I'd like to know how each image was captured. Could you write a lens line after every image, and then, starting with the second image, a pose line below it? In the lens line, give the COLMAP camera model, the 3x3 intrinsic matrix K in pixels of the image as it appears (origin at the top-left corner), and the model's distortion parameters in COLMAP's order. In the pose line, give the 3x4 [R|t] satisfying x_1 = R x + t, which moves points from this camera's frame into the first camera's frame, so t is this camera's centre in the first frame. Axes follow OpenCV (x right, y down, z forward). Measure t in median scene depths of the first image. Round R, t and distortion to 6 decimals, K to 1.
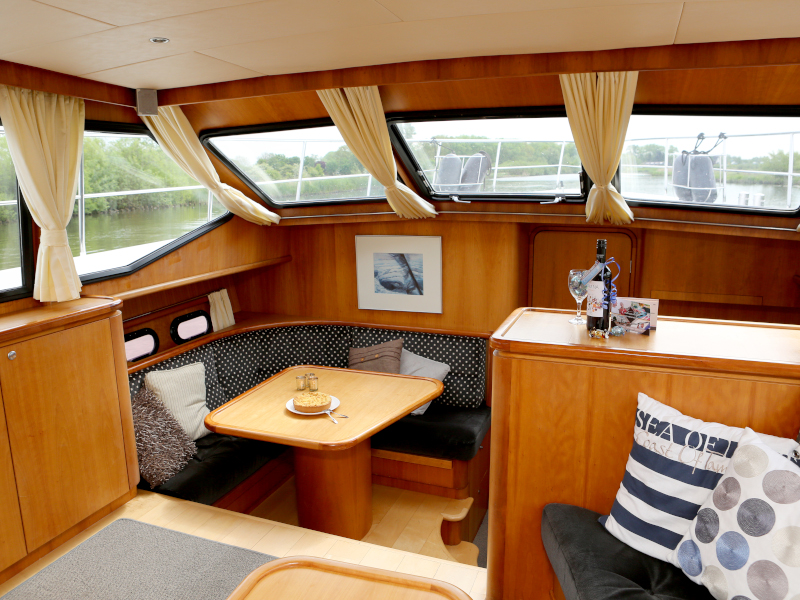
lens RADIAL K [[615.1, 0, 424.1], [0, 615.1, 298.4], [0, 0, 1]] dist [-0.099830, 0.107863]
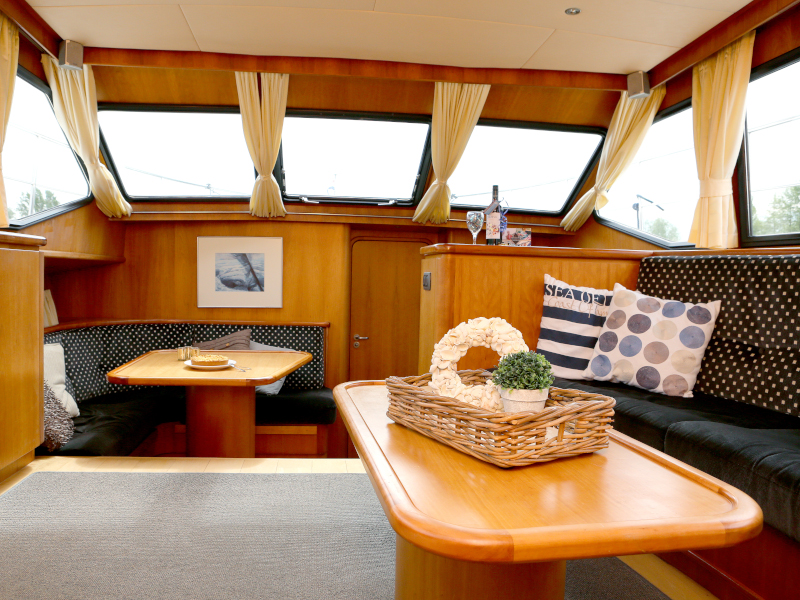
lens RADIAL K [[600.0, 0, 400.0], [0, 600.0, 300.0], [0, 0, 1]] dist [-0.058688, 0.005973]
pose [[0.896222, 0.000103, 0.443605, -0.270871], [0.064526, 0.989334, -0.130593, 0.173205], [-0.438887, 0.145664, 0.886657, -0.052577]]
